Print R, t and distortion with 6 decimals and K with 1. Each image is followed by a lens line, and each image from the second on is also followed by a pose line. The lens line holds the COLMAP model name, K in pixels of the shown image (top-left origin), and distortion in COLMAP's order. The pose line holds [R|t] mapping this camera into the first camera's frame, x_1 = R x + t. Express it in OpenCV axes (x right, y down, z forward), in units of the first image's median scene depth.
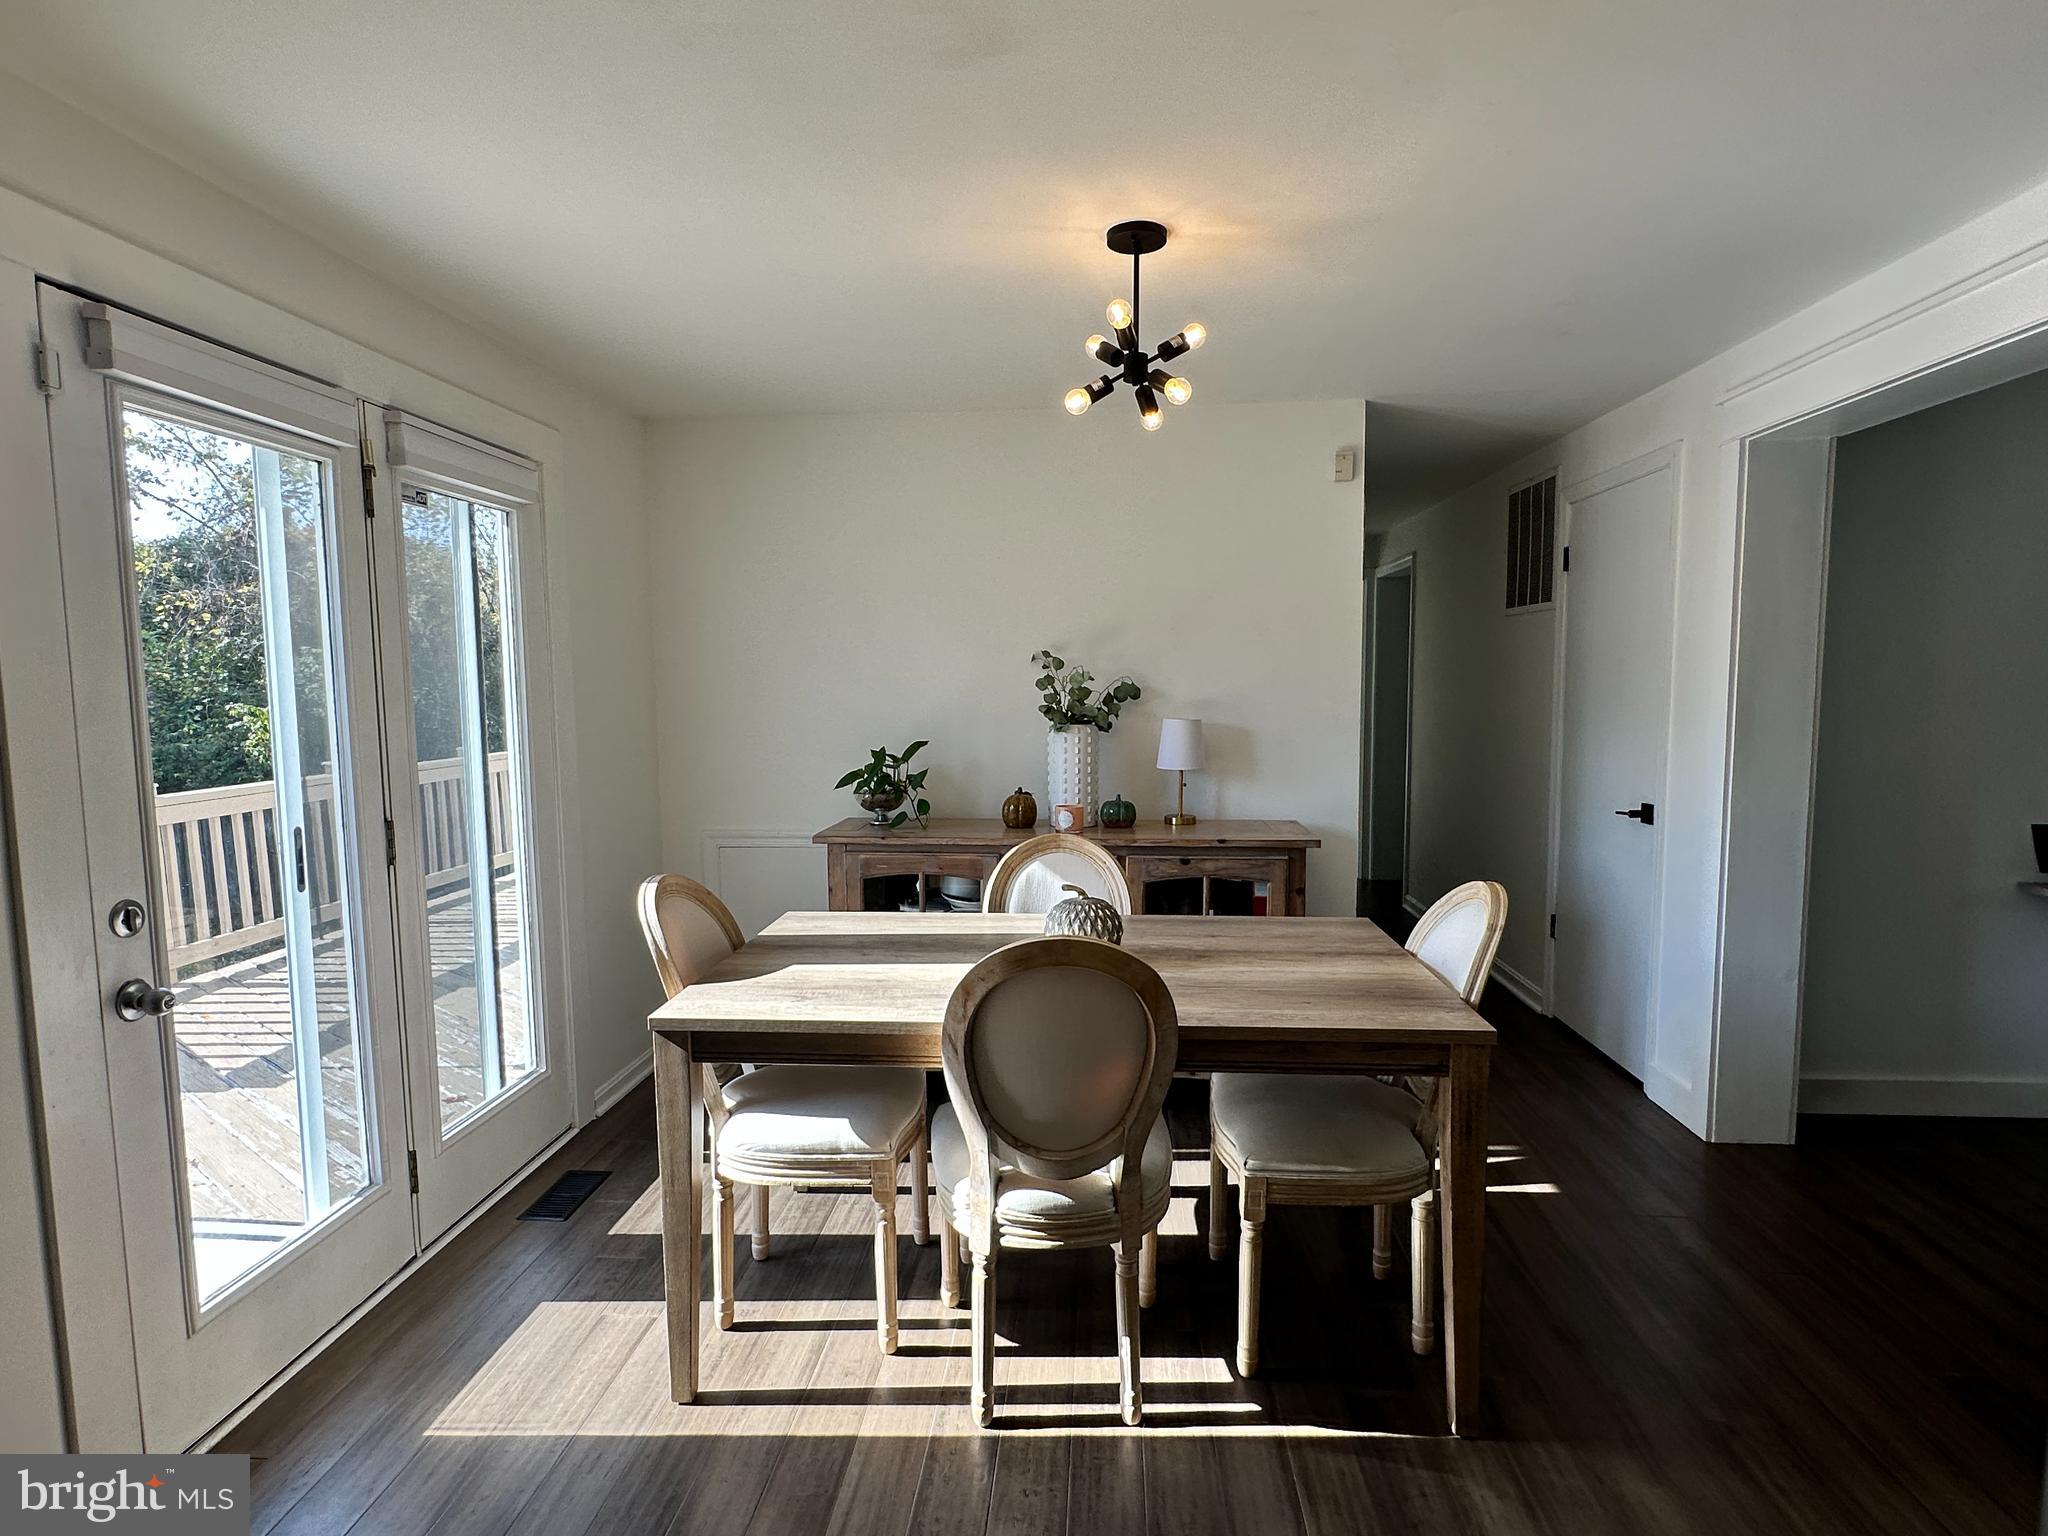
lens RADIAL K [[1072.6, 0, 1029.3], [0, 1072.6, 784.2], [0, 0, 1]] dist [-0.004842, -0.000295]
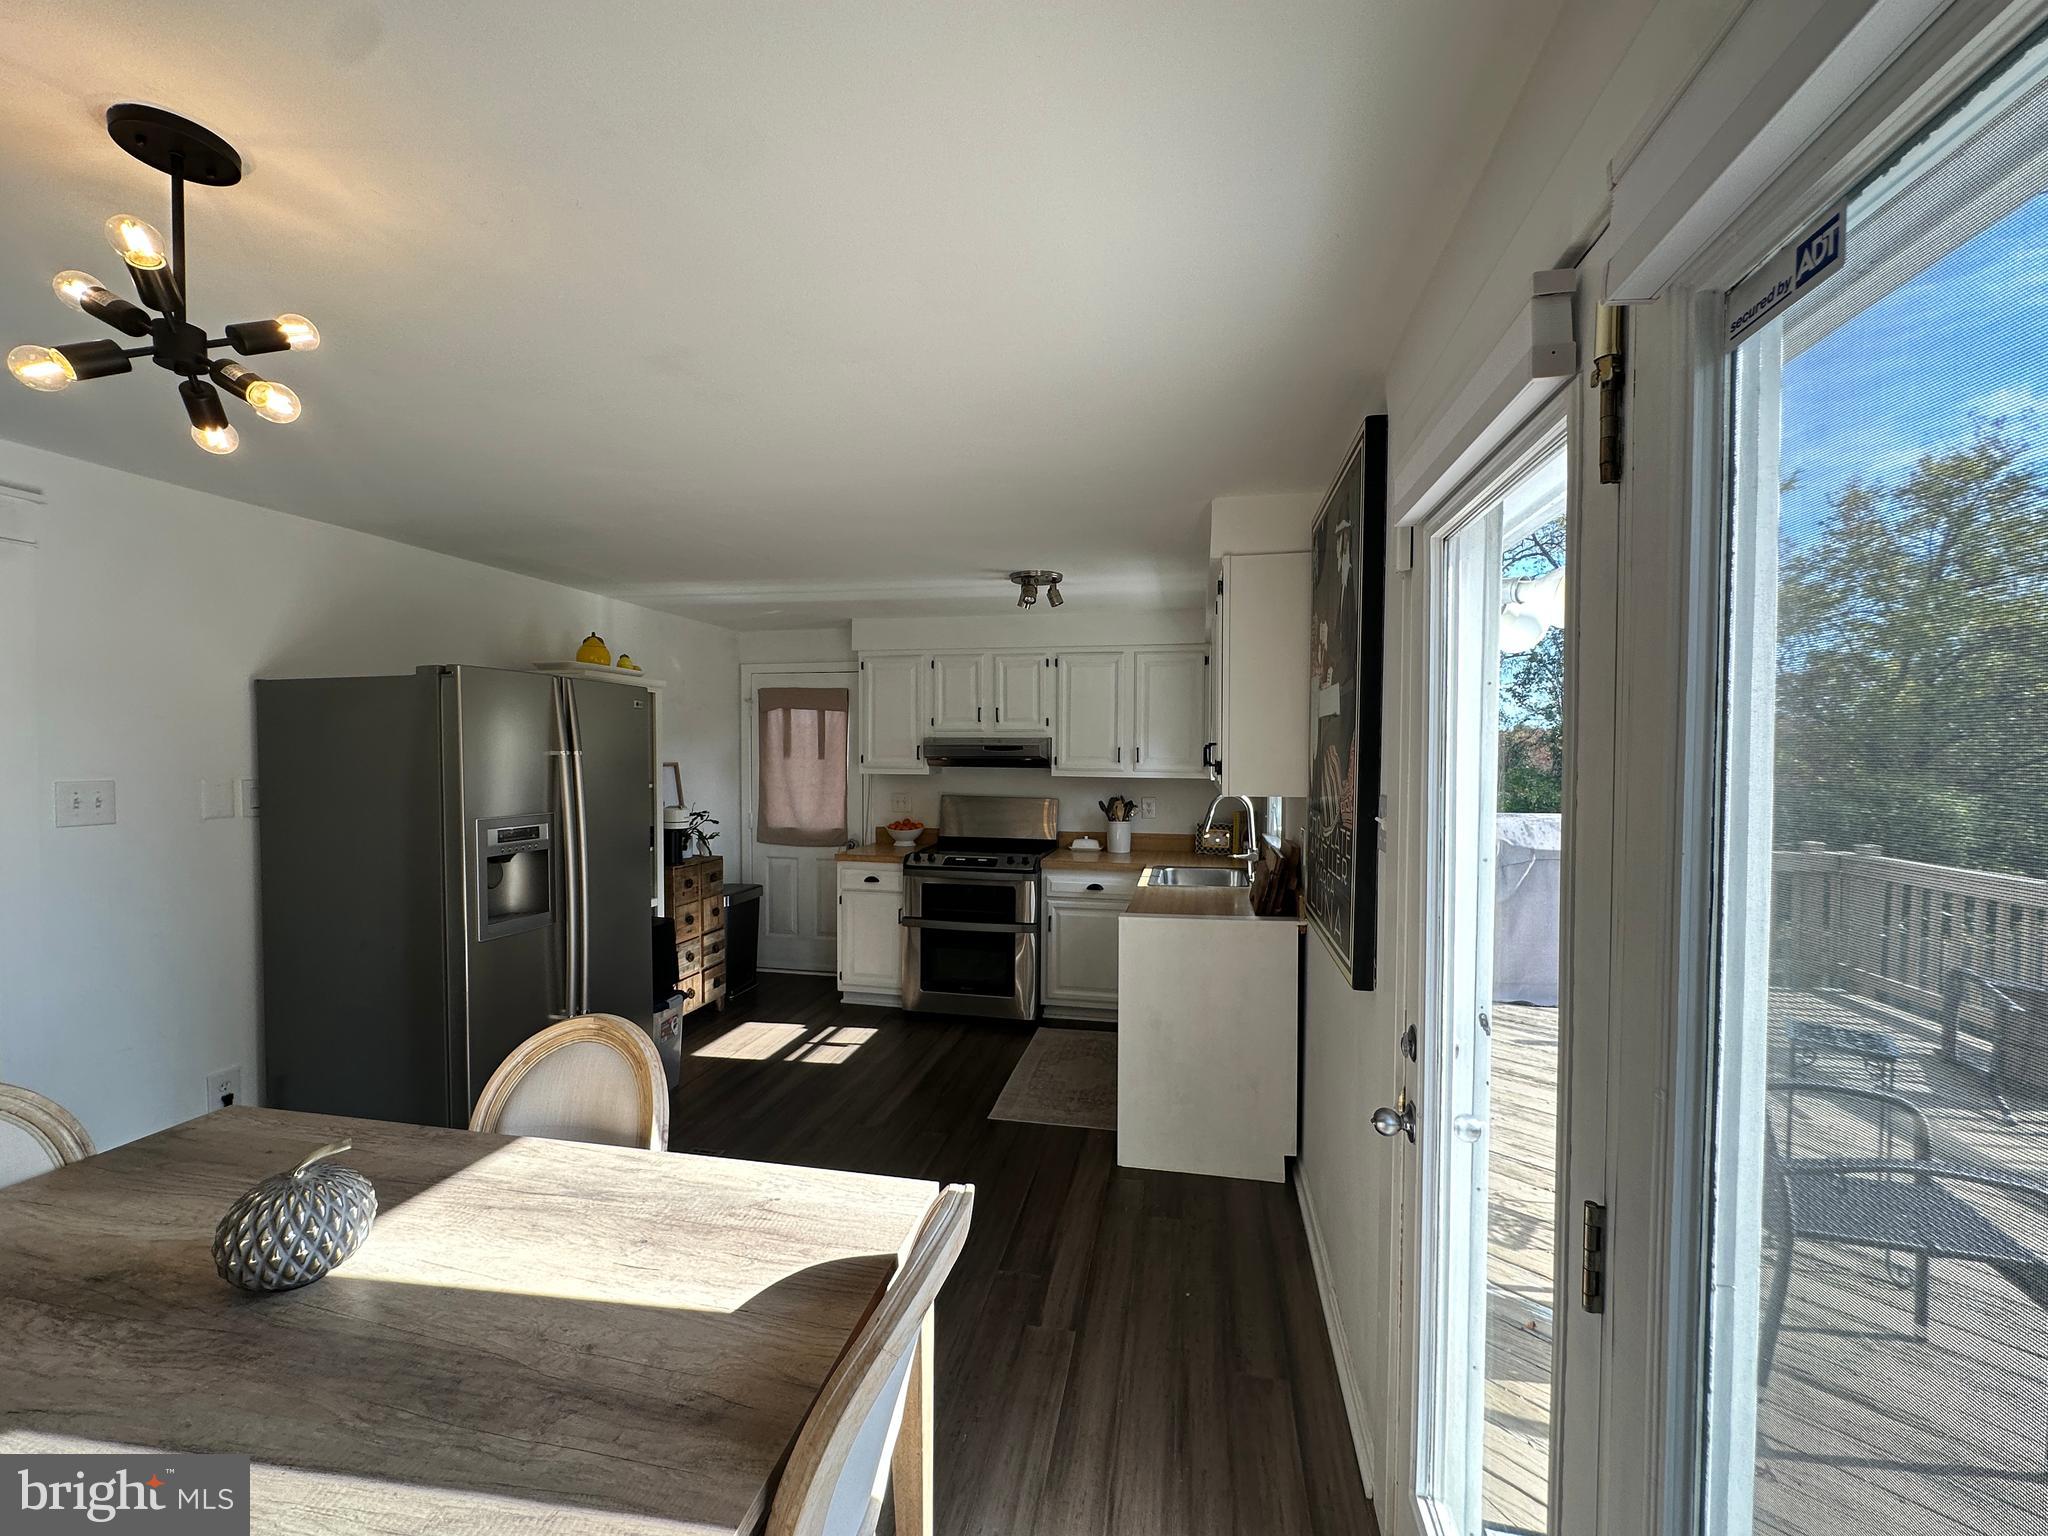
lens RADIAL K [[825.6, 0, 1024.0], [0, 825.6, 768.0], [0, 0, 1]] dist [-0.001423, 0.000075]
pose [[-0.991318, 0.000401, 0.131486, -0.440736], [0.015398, 0.993469, 0.113063, -0.182979], [-0.130582, 0.114106, -0.984849, 1.392744]]
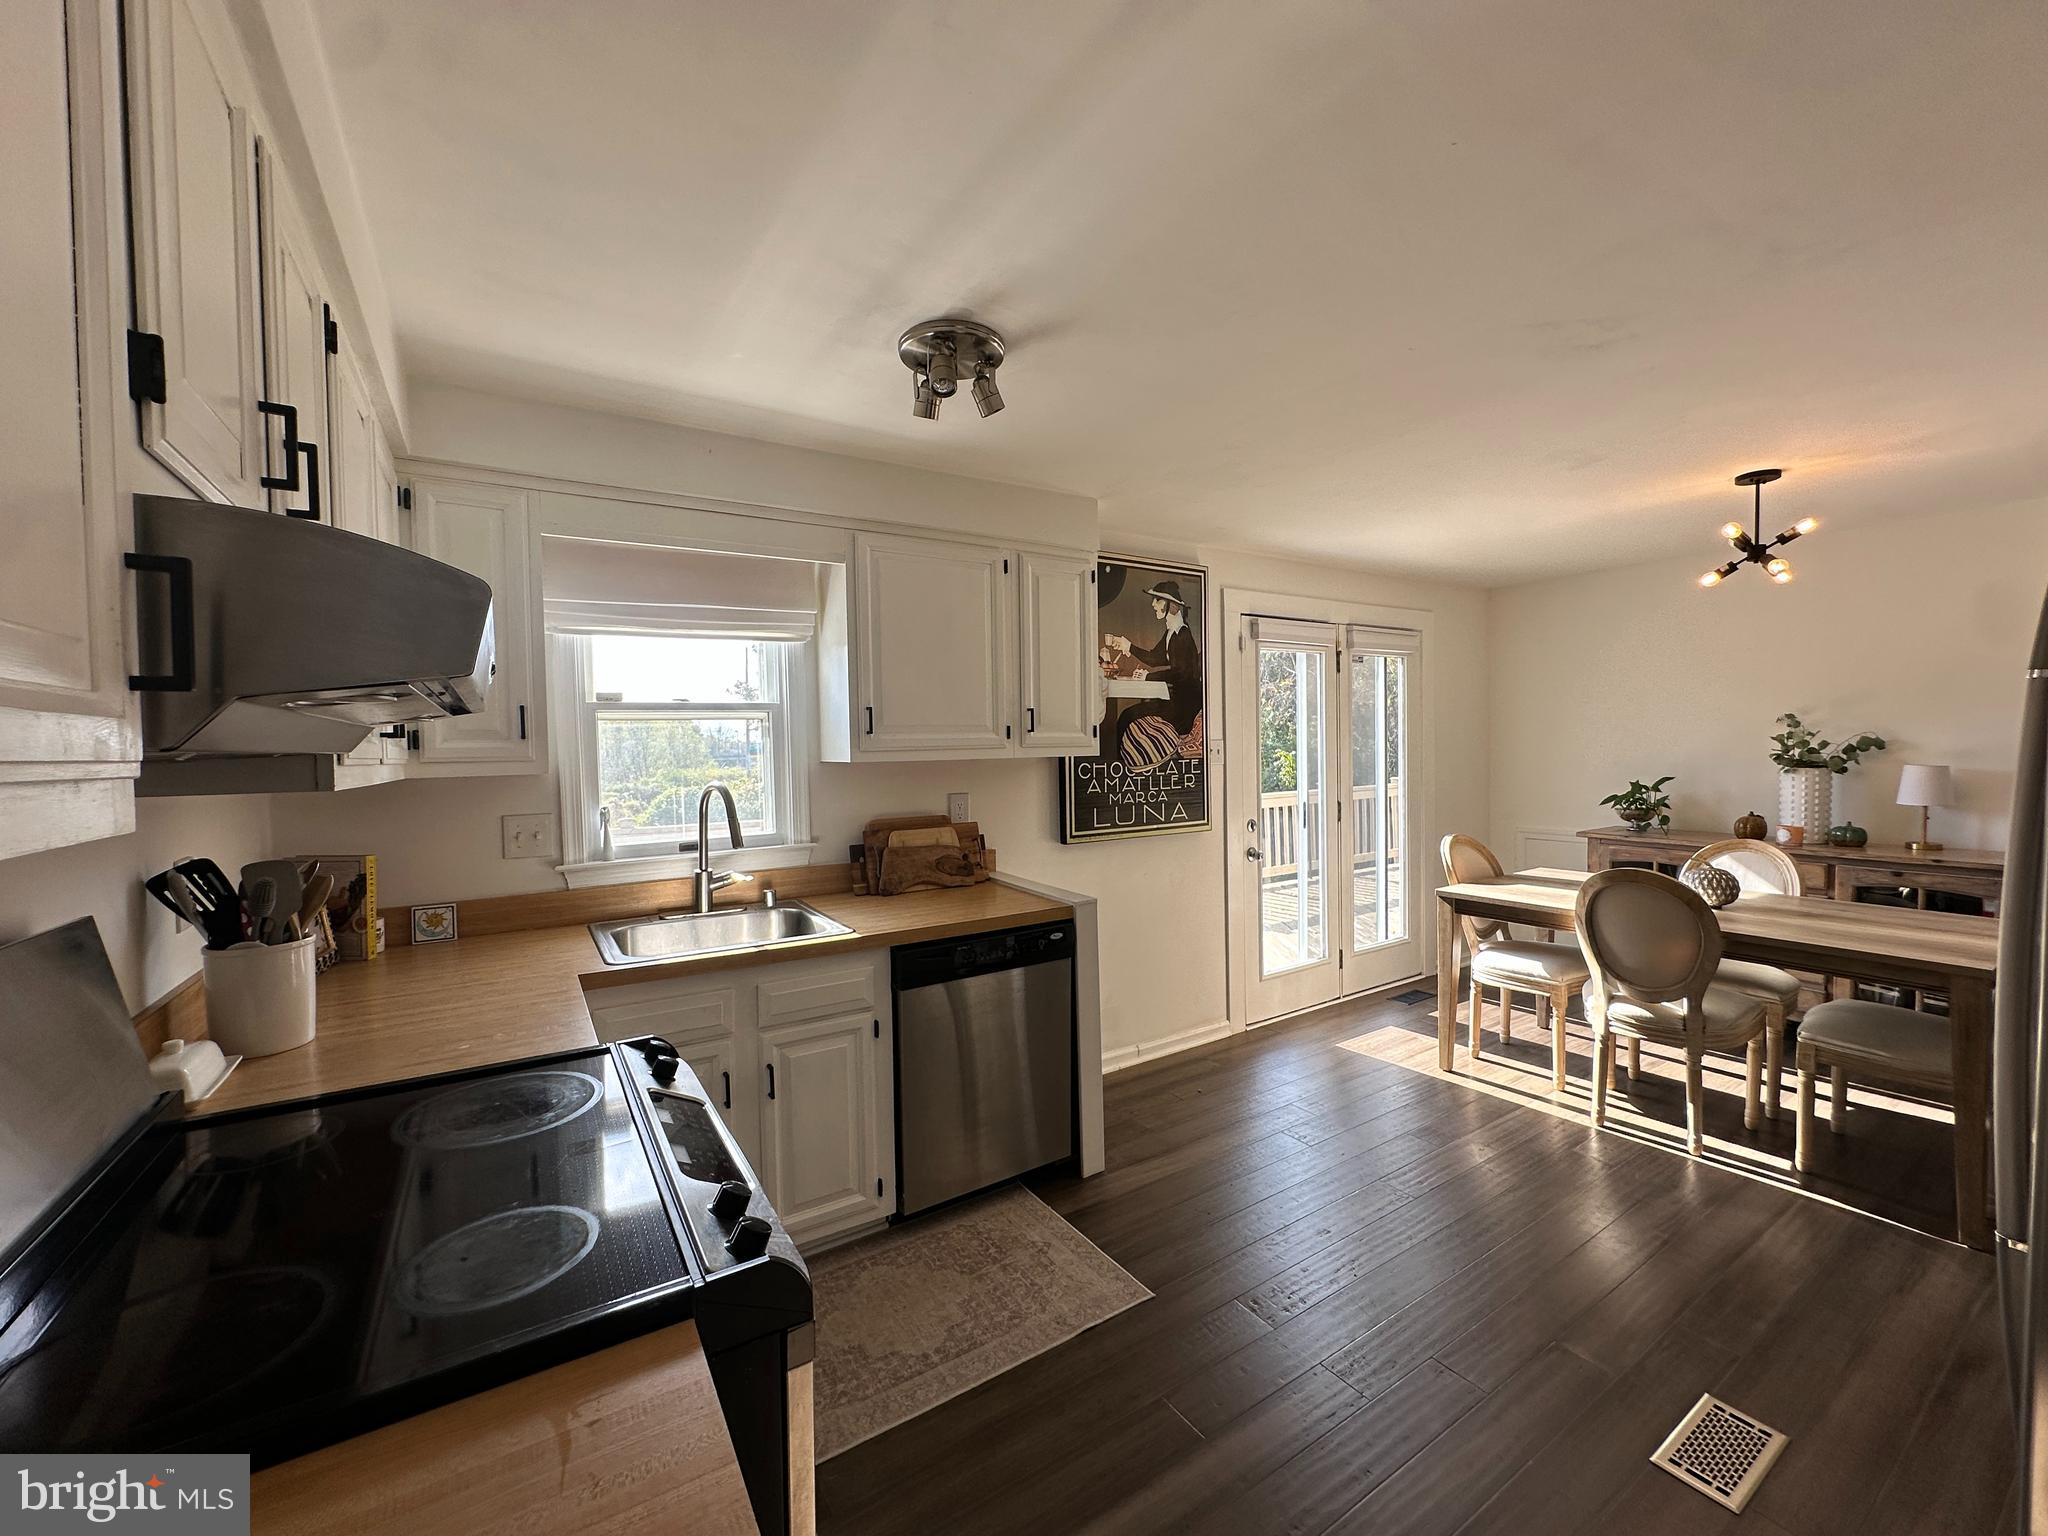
lens RADIAL K [[818.1, 0, 1024.8], [0, 818.1, 769.5], [0, 0, 1]] dist [-0.003742, 0.000794]
pose [[0.598877, 0.020402, -0.800581, 0.429661], [-0.061755, 0.997875, -0.020766, 0.044838], [0.798456, 0.061876, 0.598865, -0.637743]]
